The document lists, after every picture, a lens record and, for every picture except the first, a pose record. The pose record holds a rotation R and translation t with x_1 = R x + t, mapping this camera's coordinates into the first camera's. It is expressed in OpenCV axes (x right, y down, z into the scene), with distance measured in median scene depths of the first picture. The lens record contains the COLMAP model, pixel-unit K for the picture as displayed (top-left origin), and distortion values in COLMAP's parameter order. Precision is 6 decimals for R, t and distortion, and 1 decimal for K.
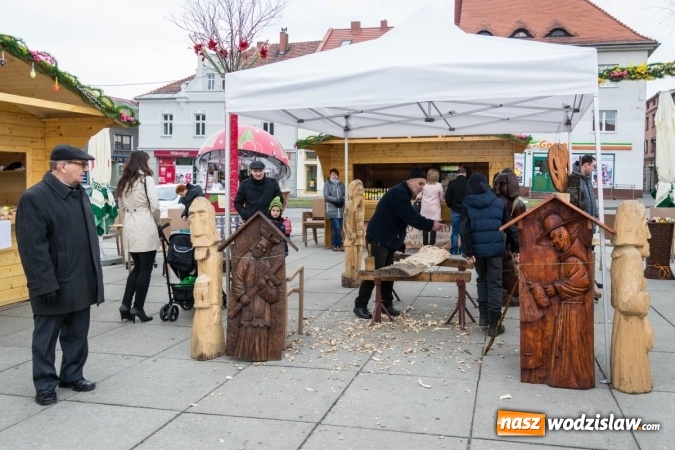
lens RADIAL K [[659.9, 0, 337.5], [0, 659.9, 225.0], [0, 0, 1]] dist [-0.010871, 0.006358]
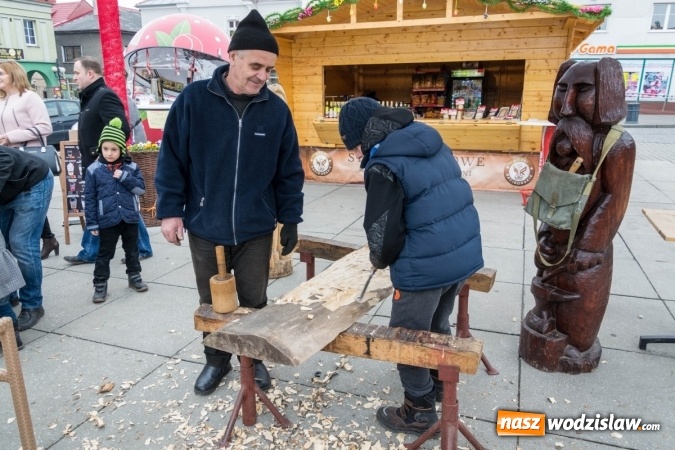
lens RADIAL K [[494.6, 0, 326.2], [0, 494.6, 226.2], [0, 0, 1]] dist [-0.008868, -0.001052]
pose [[0.993153, 0.026177, -0.113849, 0.061025], [-0.004146, 0.981855, 0.189587, -0.016628], [0.116746, -0.187816, 0.975241, 0.305655]]
